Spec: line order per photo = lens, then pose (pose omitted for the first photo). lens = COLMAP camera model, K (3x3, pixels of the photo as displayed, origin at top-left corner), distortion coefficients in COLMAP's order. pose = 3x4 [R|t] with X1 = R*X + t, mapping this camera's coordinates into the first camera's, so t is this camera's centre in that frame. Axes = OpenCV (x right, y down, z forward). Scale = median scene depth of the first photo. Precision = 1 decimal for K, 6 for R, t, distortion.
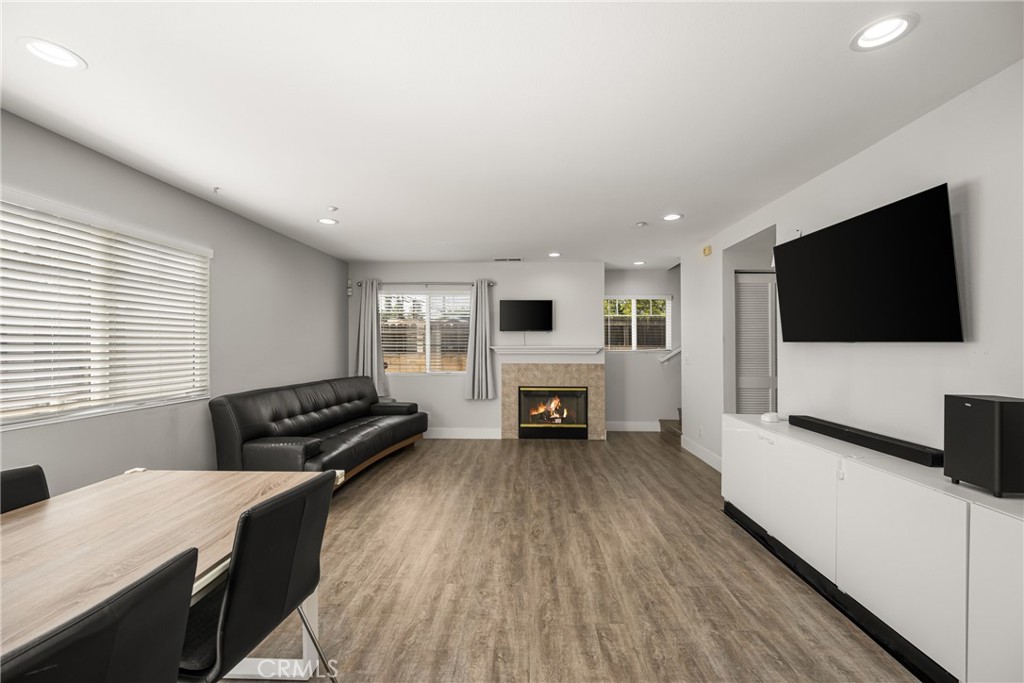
lens RADIAL K [[411.3, 0, 512.0], [0, 411.3, 341.5], [0, 0, 1]] dist [0.001562, -0.000153]
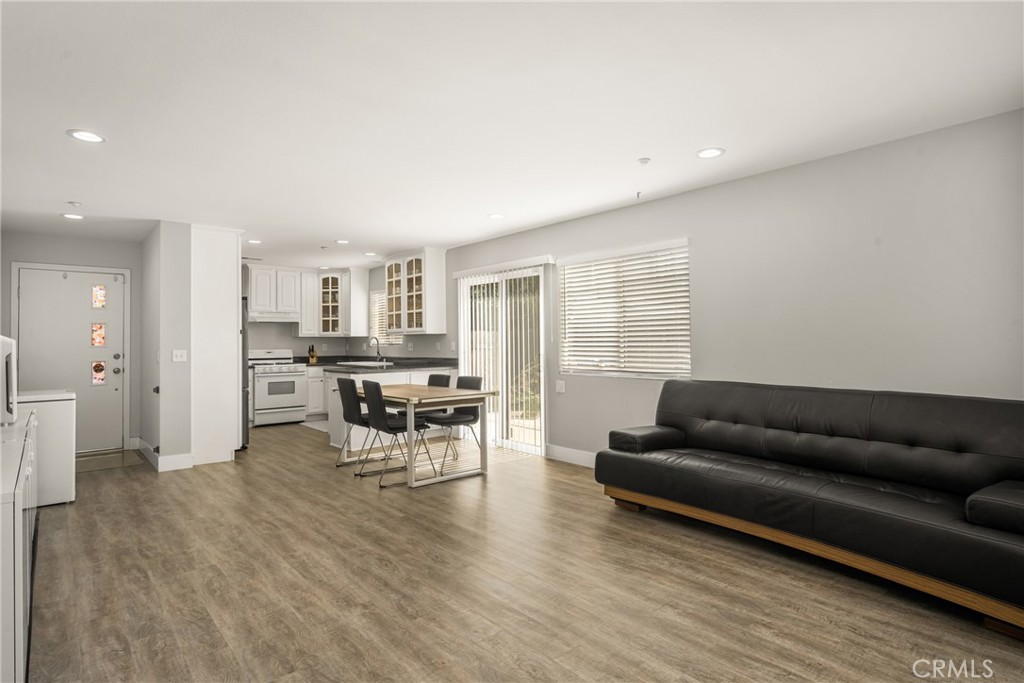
lens RADIAL K [[524.3, 0, 498.8], [0, 524.3, 334.3], [0, 0, 1]] dist [0.004465, 0.000508]
pose [[-0.732973, -0.005849, -0.680232, 0.602952], [0.015095, 0.999577, -0.024860, 0.053036], [0.680090, -0.028490, -0.732575, 1.943744]]
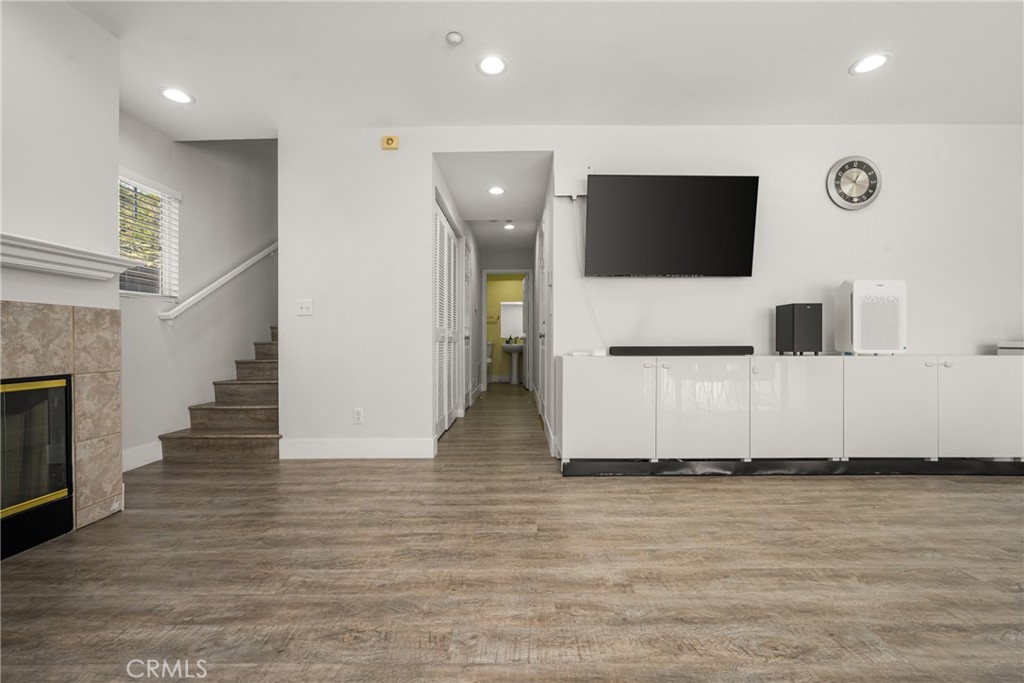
lens RADIAL K [[411.3, 0, 512.0], [0, 411.3, 341.5], [0, 0, 1]] dist [0.001562, -0.000153]
pose [[-0.039262, -0.003692, 0.999222, -0.342716], [-0.002419, 0.999991, 0.003600, 0.162716], [-0.999226, -0.002276, -0.039270, 1.311410]]
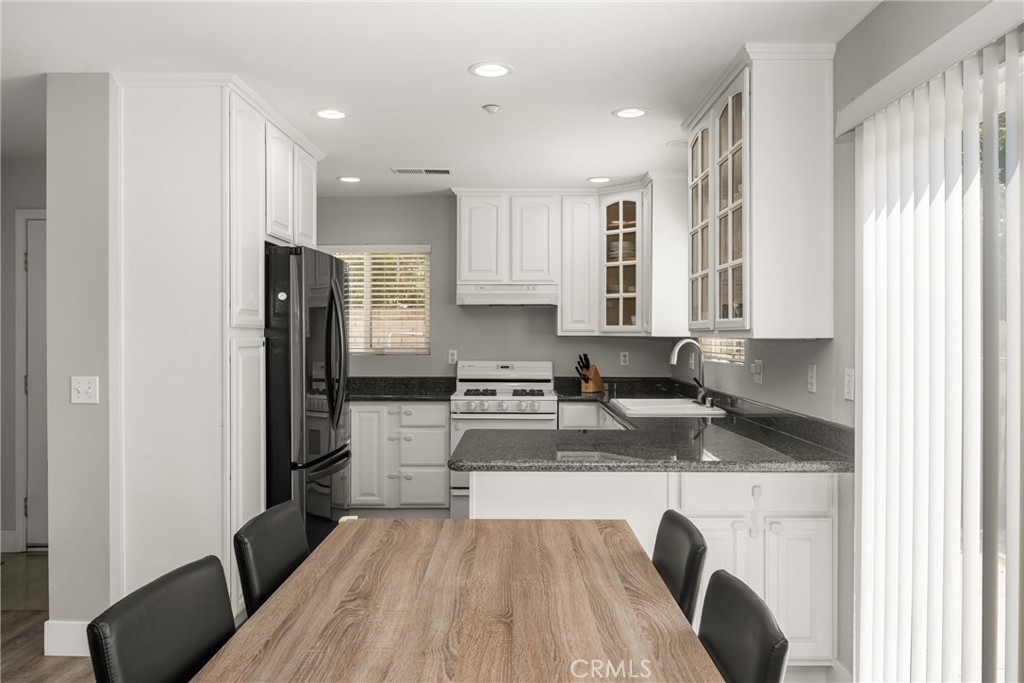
lens RADIAL K [[761.4, 0, 512.0], [0, 761.4, 341.5], [0, 0, 1]] dist [-0.009158, -0.002169]
pose [[-0.999374, -0.003981, -0.035160, -0.451786], [-0.003964, 0.999992, -0.000542, -0.010676], [0.035161, -0.000402, -0.999382, 0.952174]]
